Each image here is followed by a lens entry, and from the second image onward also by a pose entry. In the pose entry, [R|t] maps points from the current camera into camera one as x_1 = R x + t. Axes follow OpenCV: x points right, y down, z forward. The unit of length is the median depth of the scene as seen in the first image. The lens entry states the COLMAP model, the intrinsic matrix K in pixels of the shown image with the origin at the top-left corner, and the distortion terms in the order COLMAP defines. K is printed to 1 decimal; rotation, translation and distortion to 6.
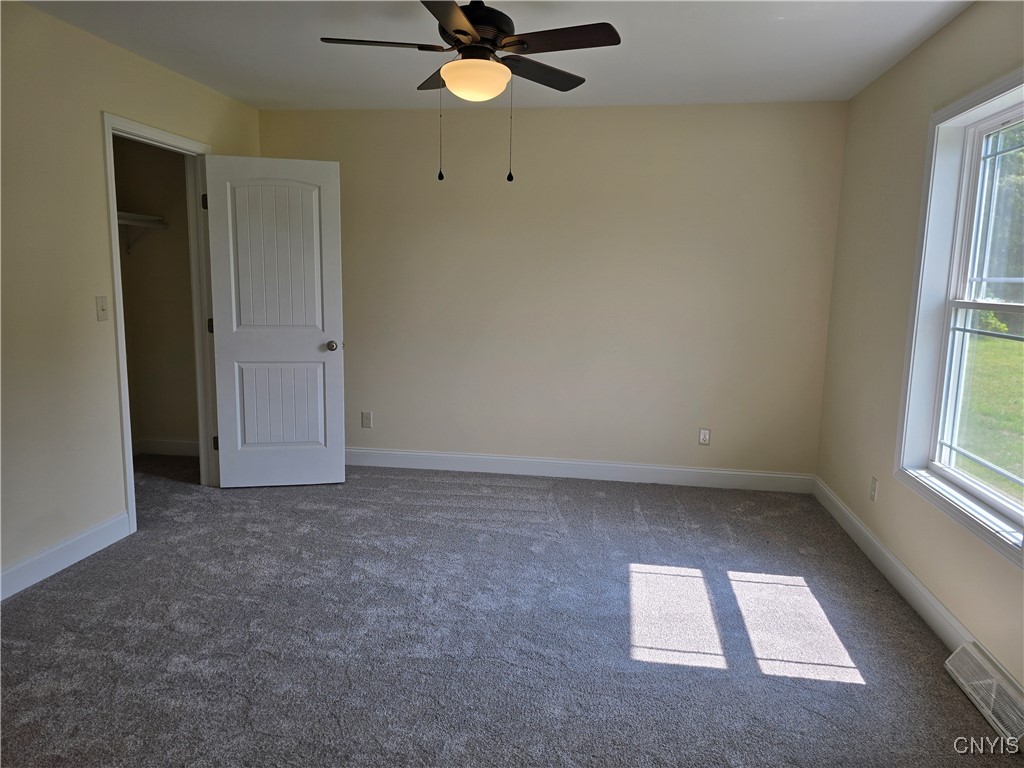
lens RADIAL K [[689.0, 0, 510.2], [0, 689.0, 388.8], [0, 0, 1]] dist [0.064243, -0.064535]
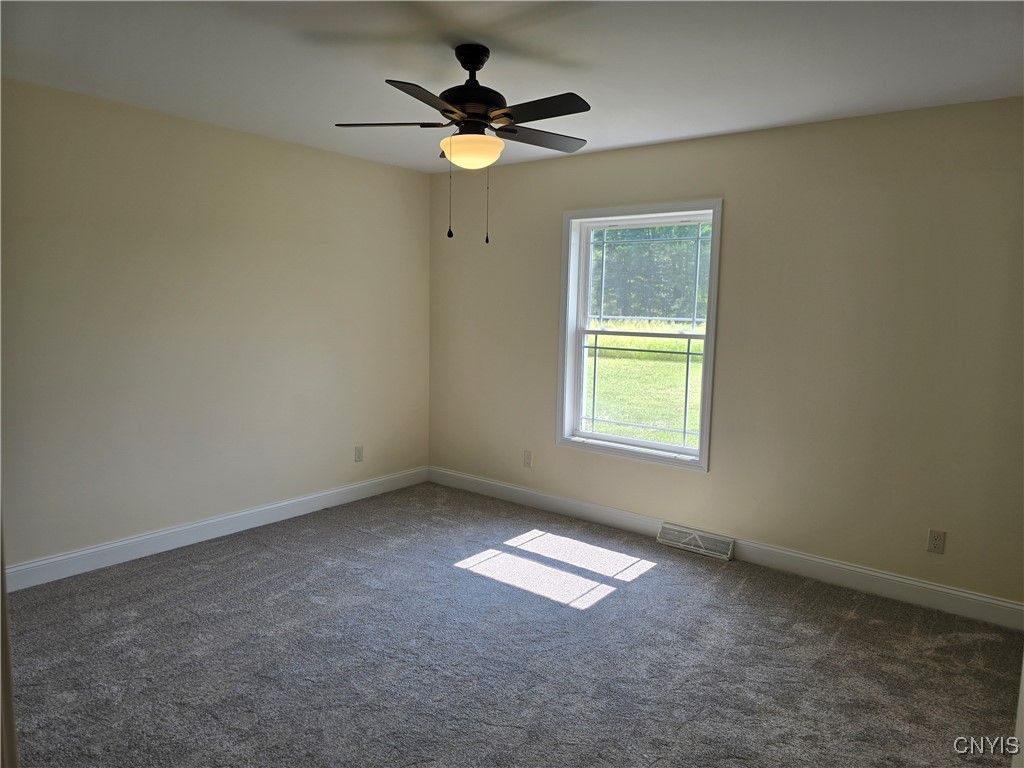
lens RADIAL K [[689.0, 0, 510.2], [0, 689.0, 388.8], [0, 0, 1]] dist [0.064243, -0.064535]
pose [[0.497176, -0.118075, 0.859578, -0.820577], [0.128236, 0.989817, 0.061794, -0.108030], [-0.858121, 0.079507, 0.507254, 0.343062]]
